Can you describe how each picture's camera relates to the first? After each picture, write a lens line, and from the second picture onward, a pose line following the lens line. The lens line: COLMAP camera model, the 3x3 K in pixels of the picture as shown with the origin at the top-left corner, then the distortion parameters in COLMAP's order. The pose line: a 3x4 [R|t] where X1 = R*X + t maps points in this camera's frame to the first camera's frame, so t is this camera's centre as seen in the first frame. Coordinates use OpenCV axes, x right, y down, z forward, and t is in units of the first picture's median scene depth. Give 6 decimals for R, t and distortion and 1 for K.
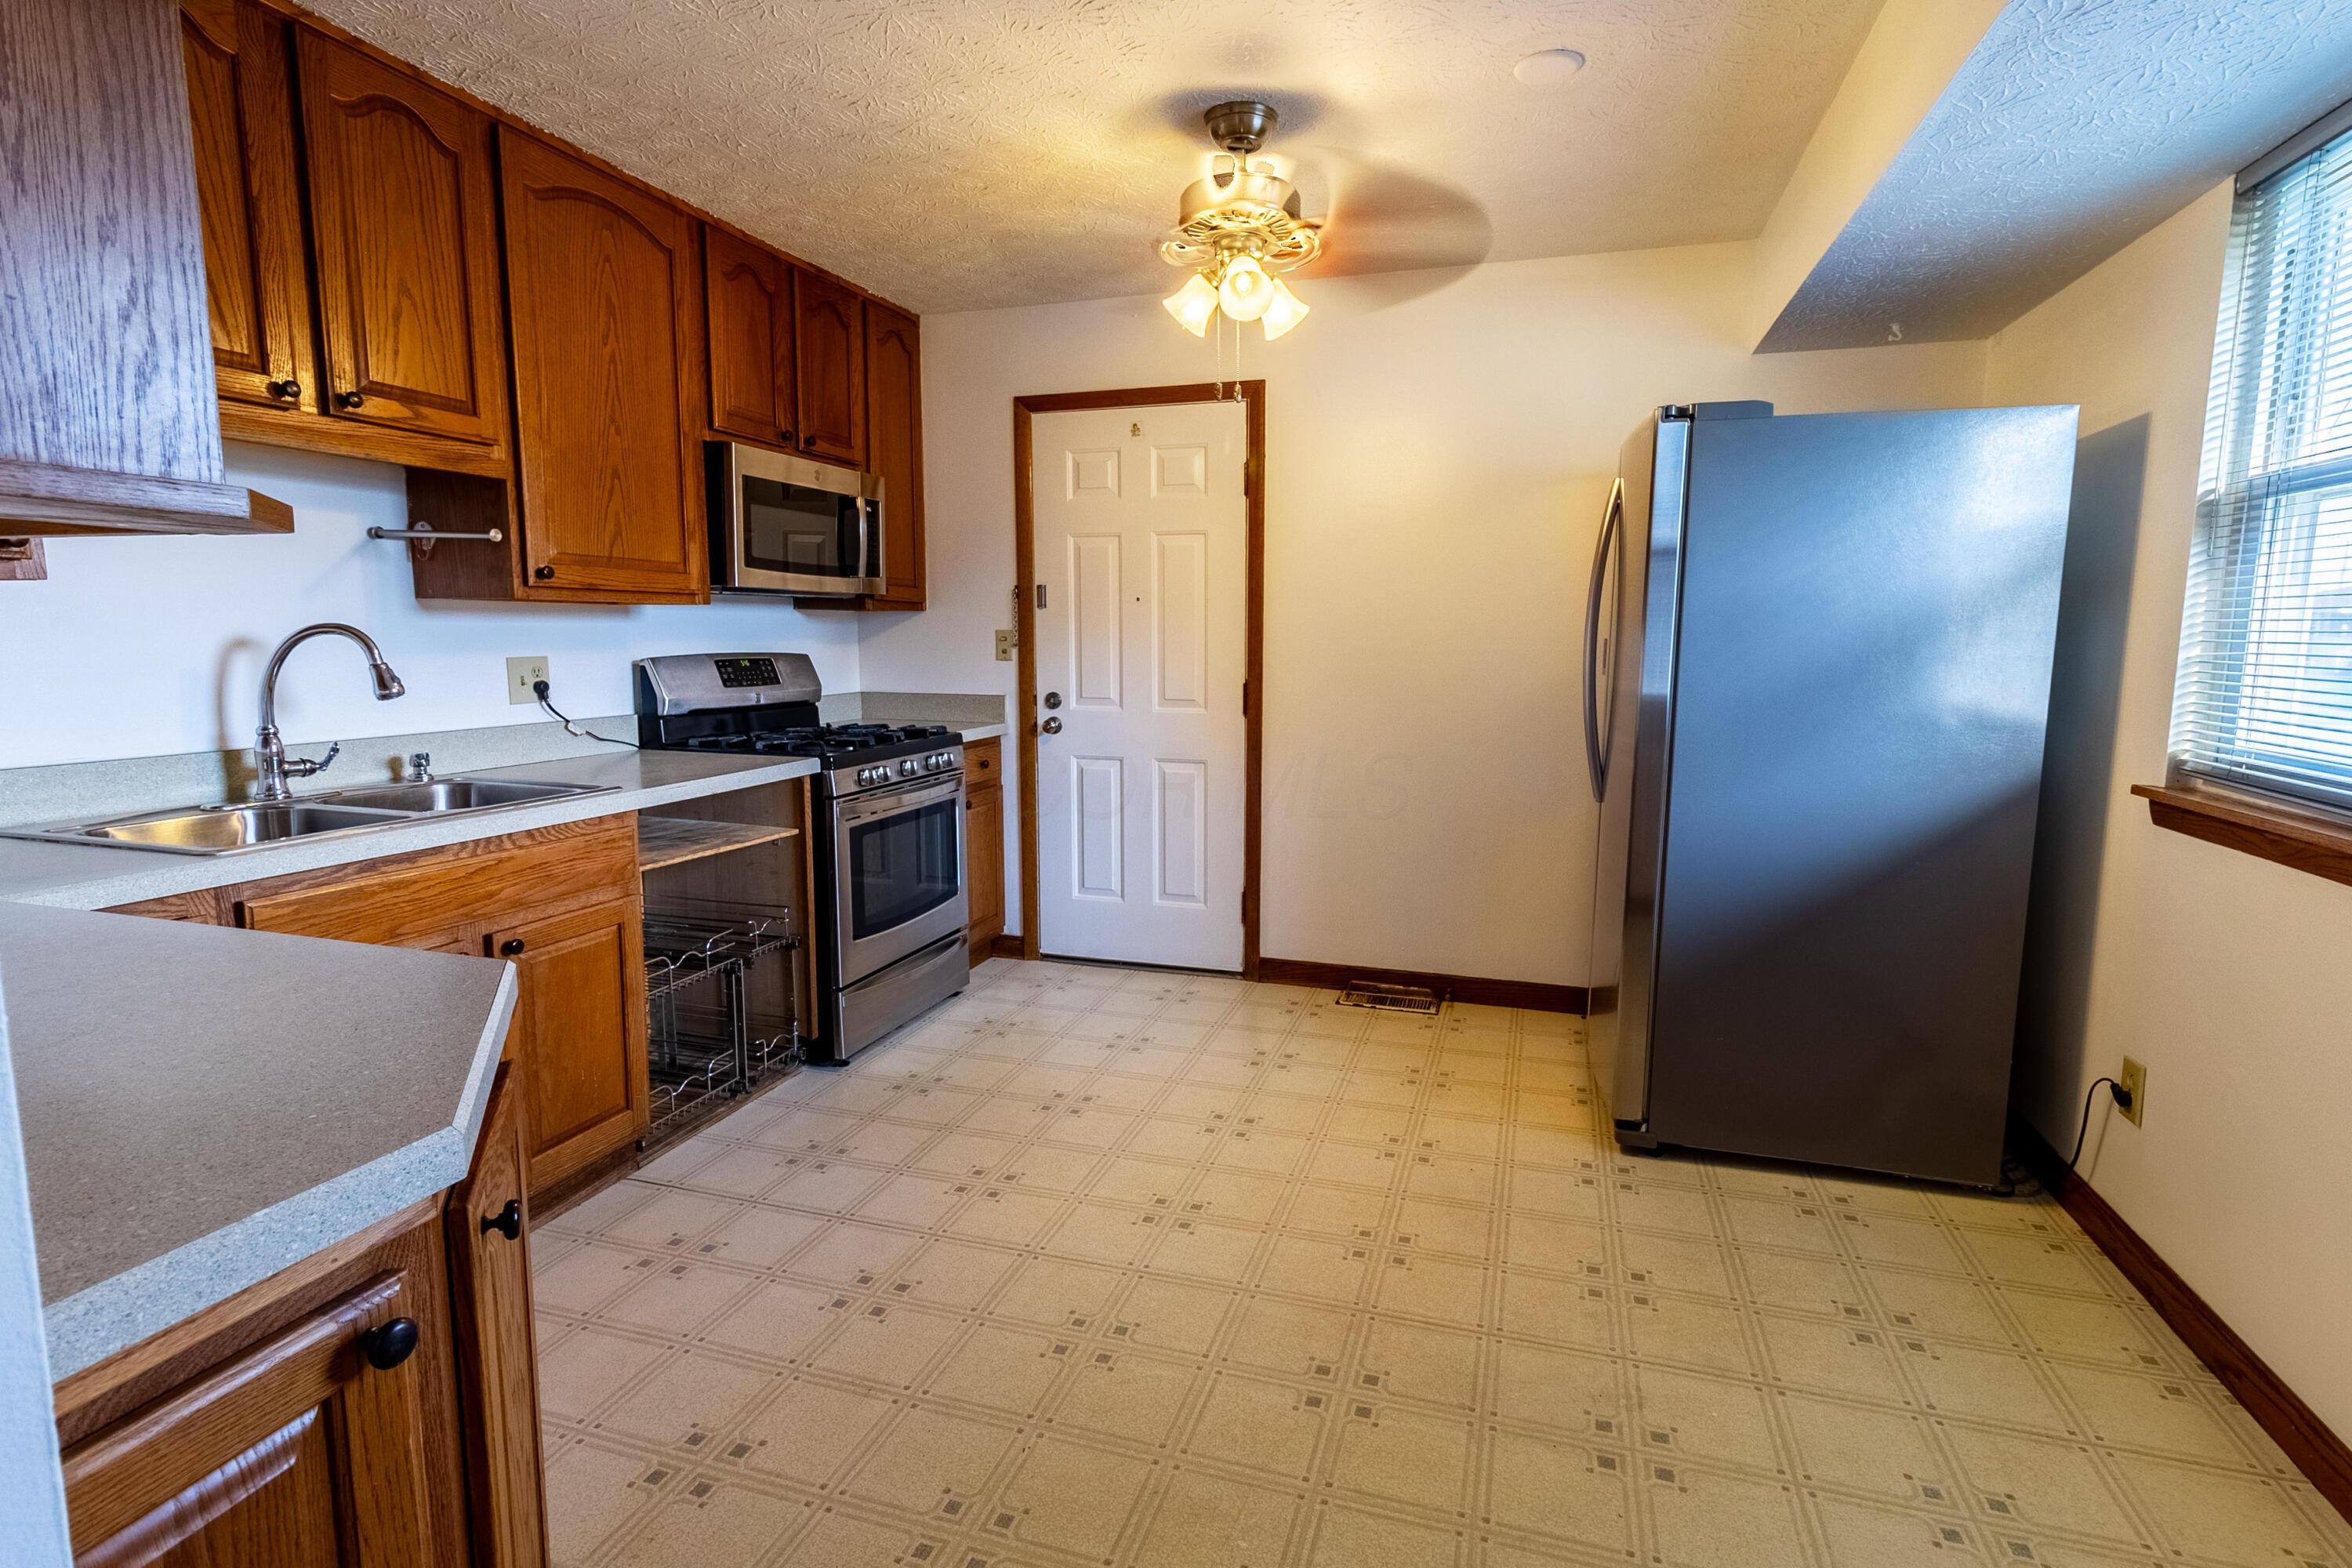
lens RADIAL K [[1106.5, 0, 1185.7], [0, 1106.5, 773.3], [0, 0, 1]] dist [0.002059, 0.000642]
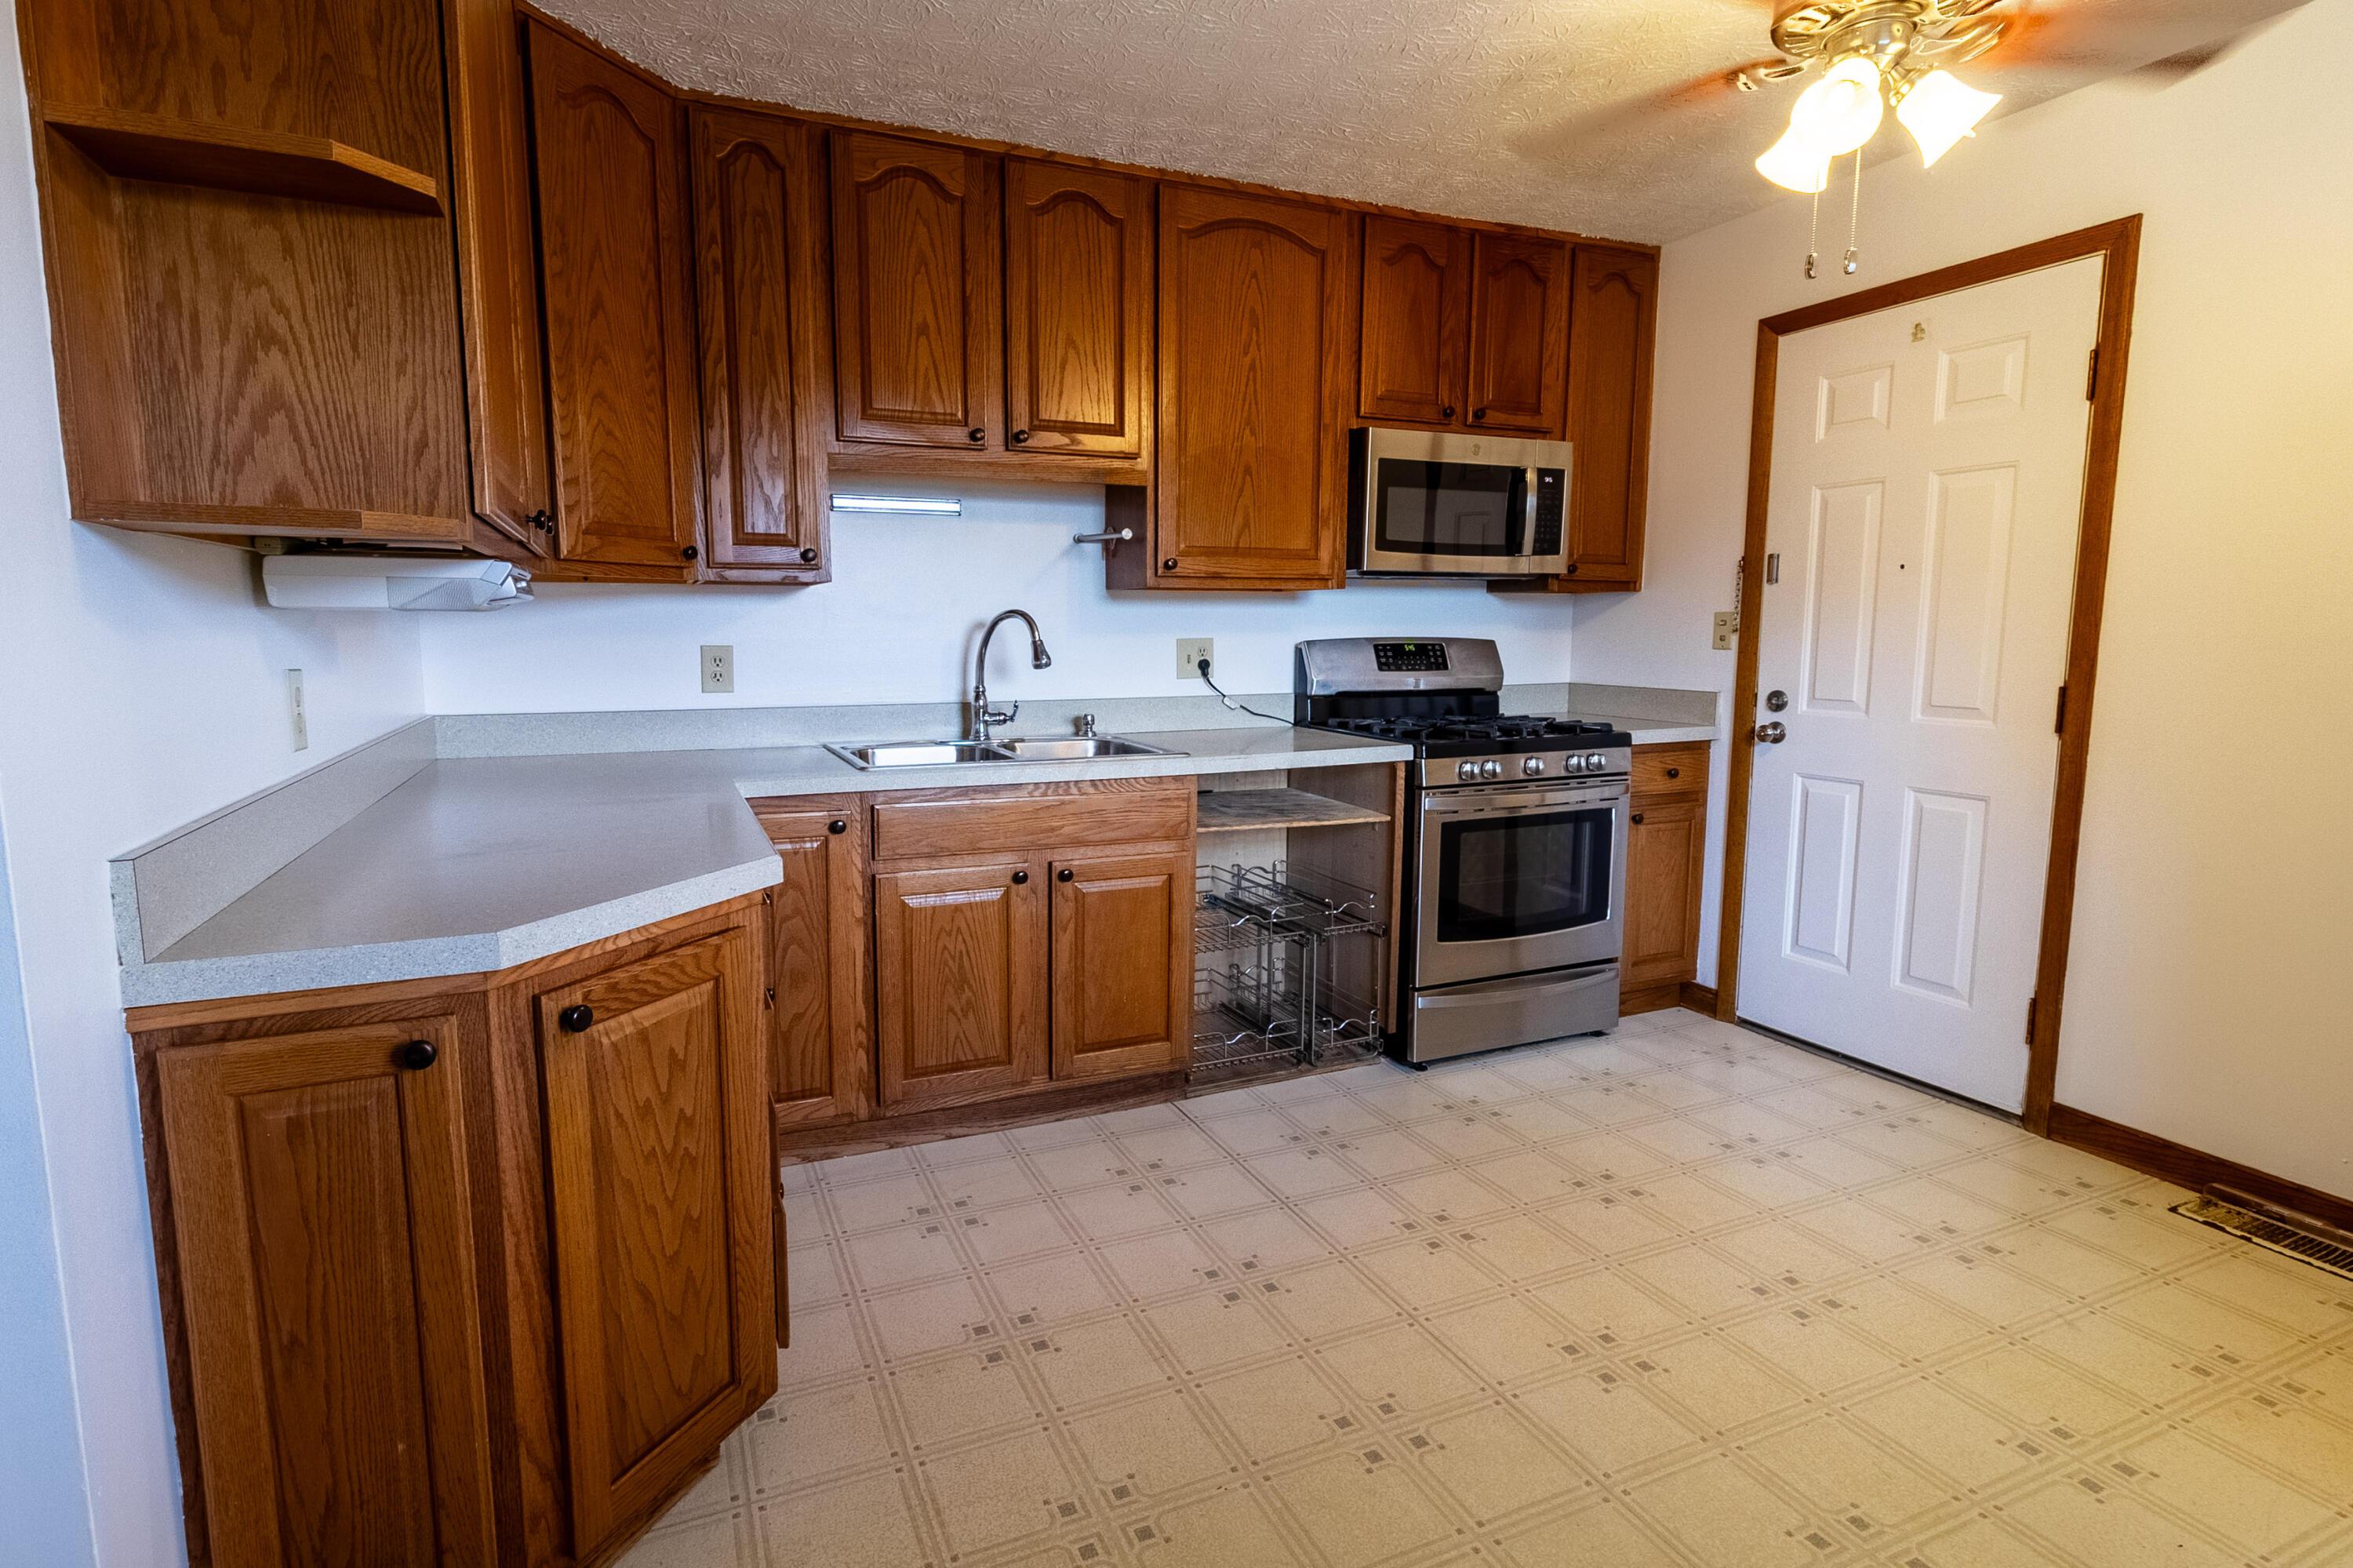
lens RADIAL K [[1148.3, 0, 1126.4], [0, 1148.3, 770.7], [0, 0, 1]] dist [0.000573, 0.000262]
pose [[0.650729, 0.090128, -0.753942, 0.260557], [-0.091449, 0.995005, 0.040015, -0.008896], [0.753783, 0.042909, 0.655721, 0.158192]]
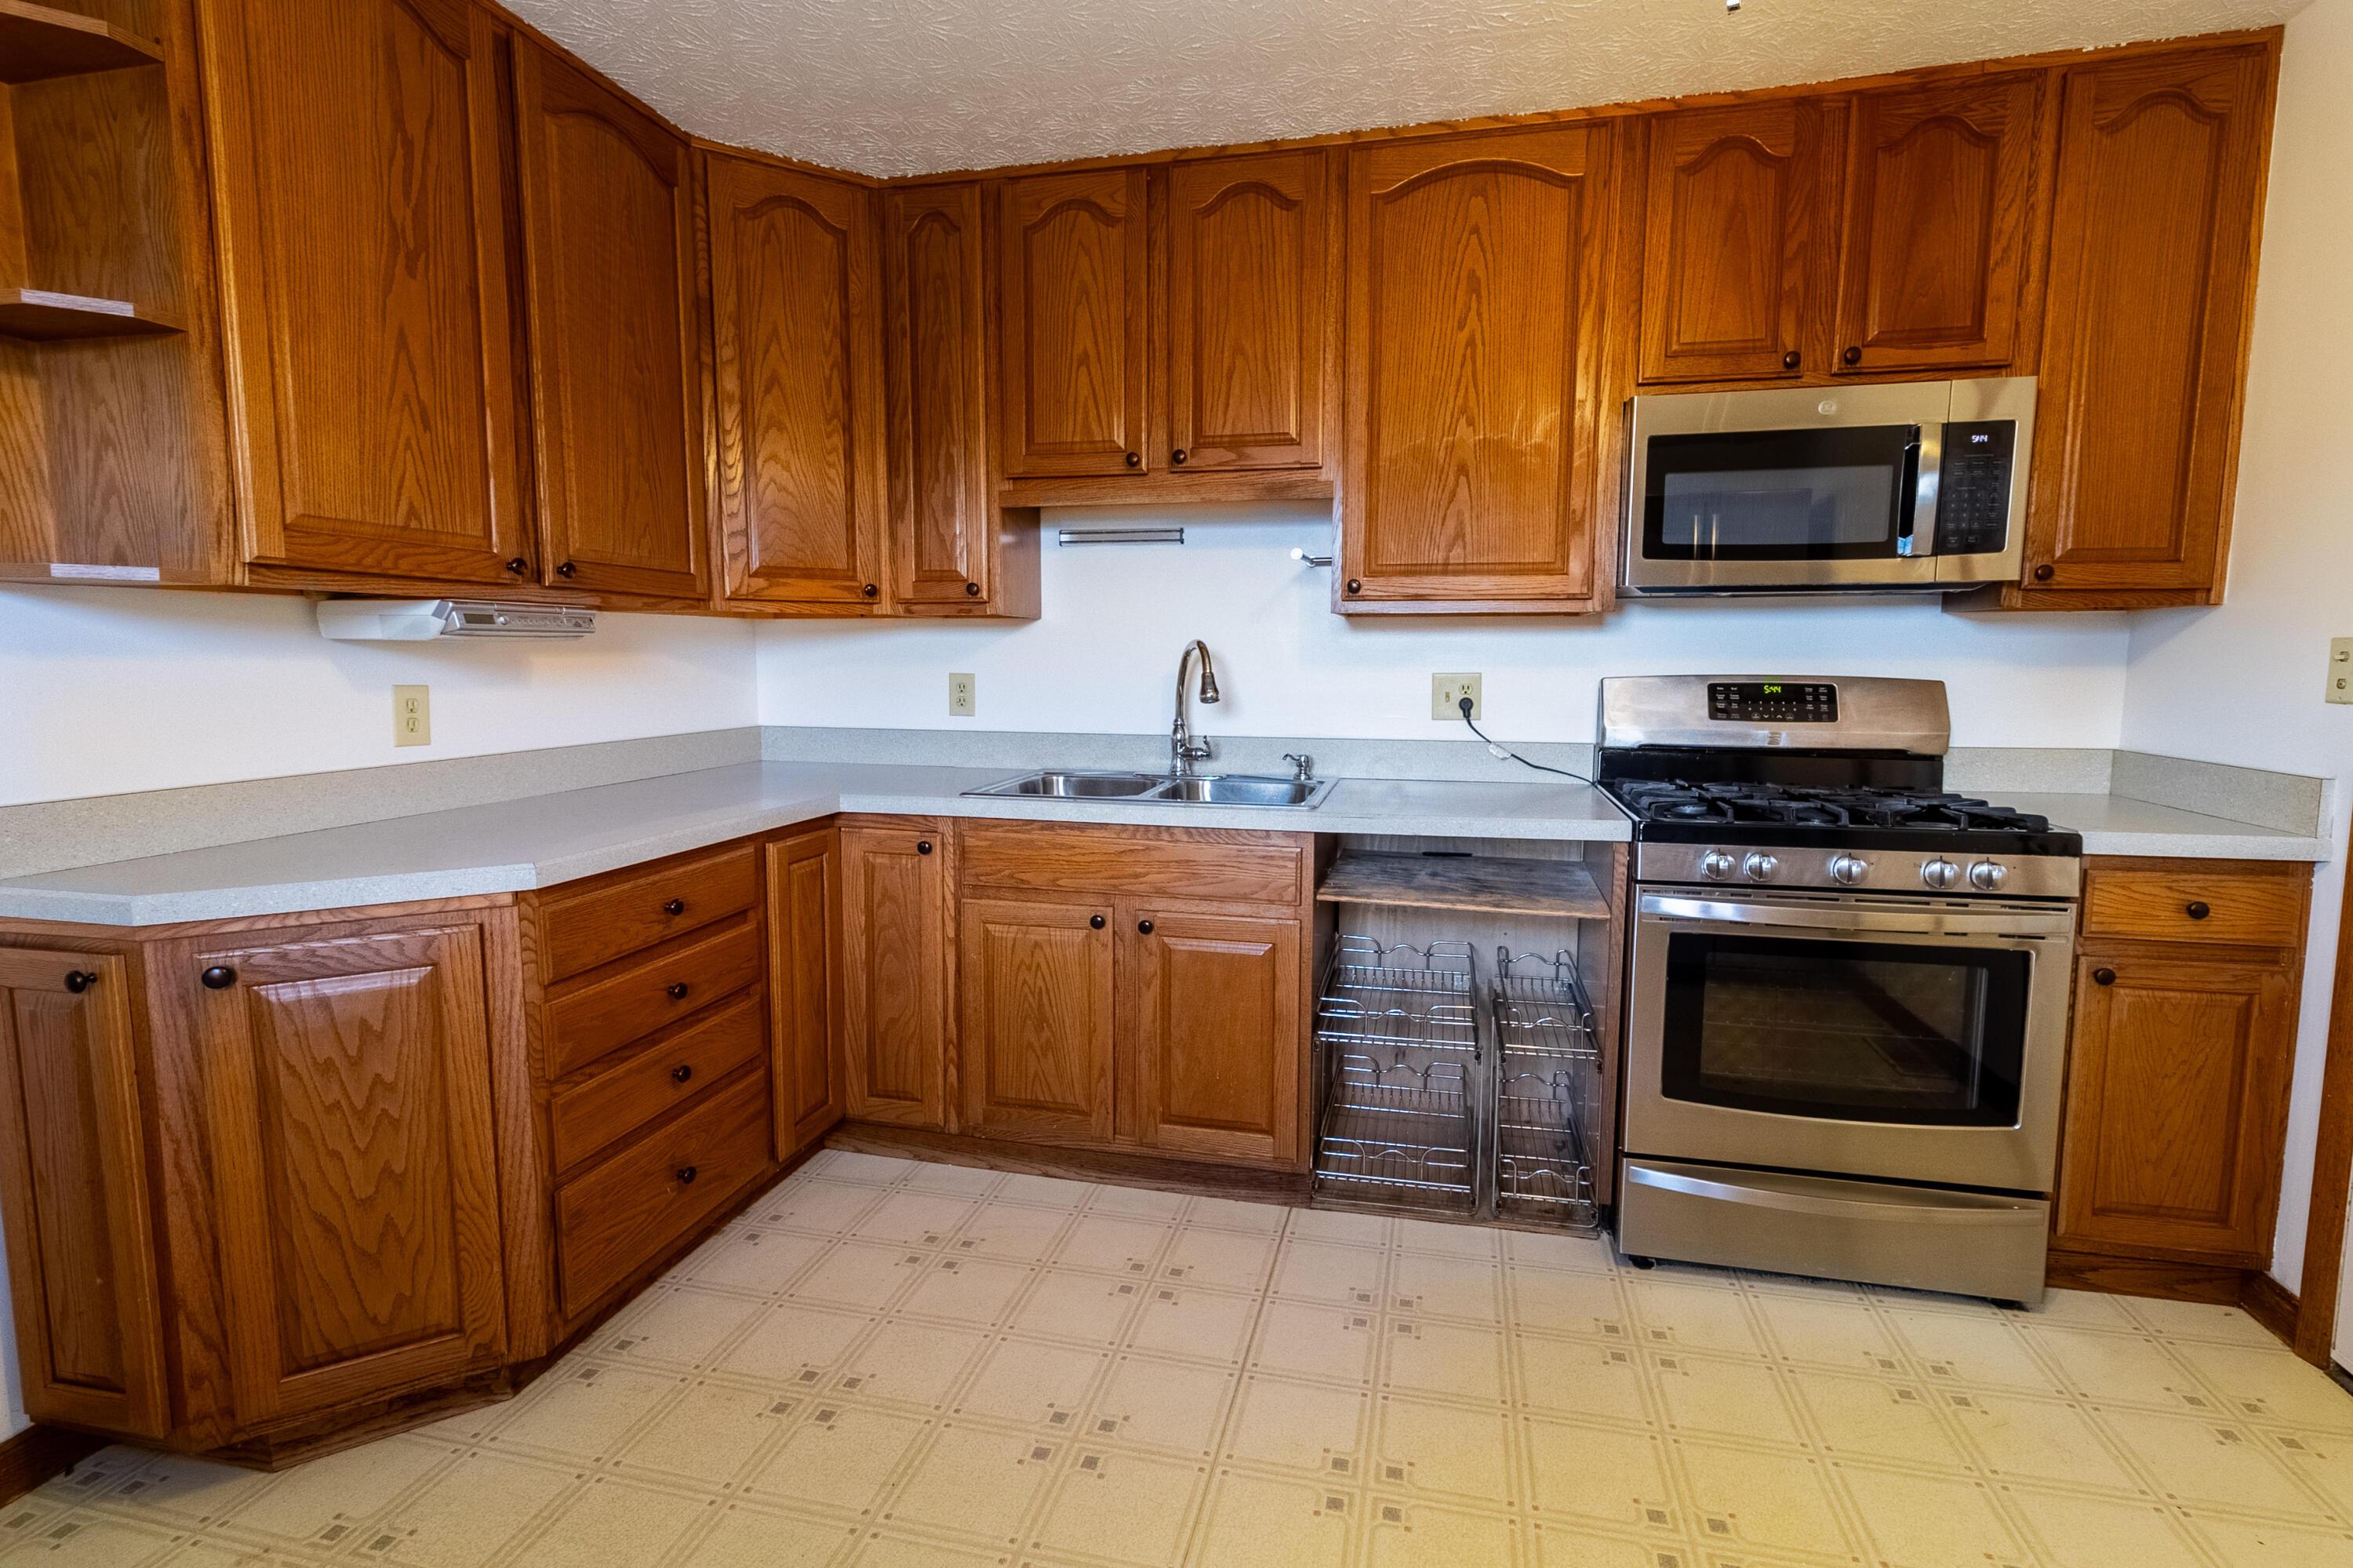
lens RADIAL K [[1082.9, 0, 1186.9], [0, 1082.9, 771.0], [0, 0, 1]] dist [0.003731, 0.000203]
pose [[0.090153, 0.099478, -0.990947, 0.324097], [-0.128469, 0.987848, 0.087479, -0.069181], [0.987607, 0.119420, 0.101837, 0.643454]]
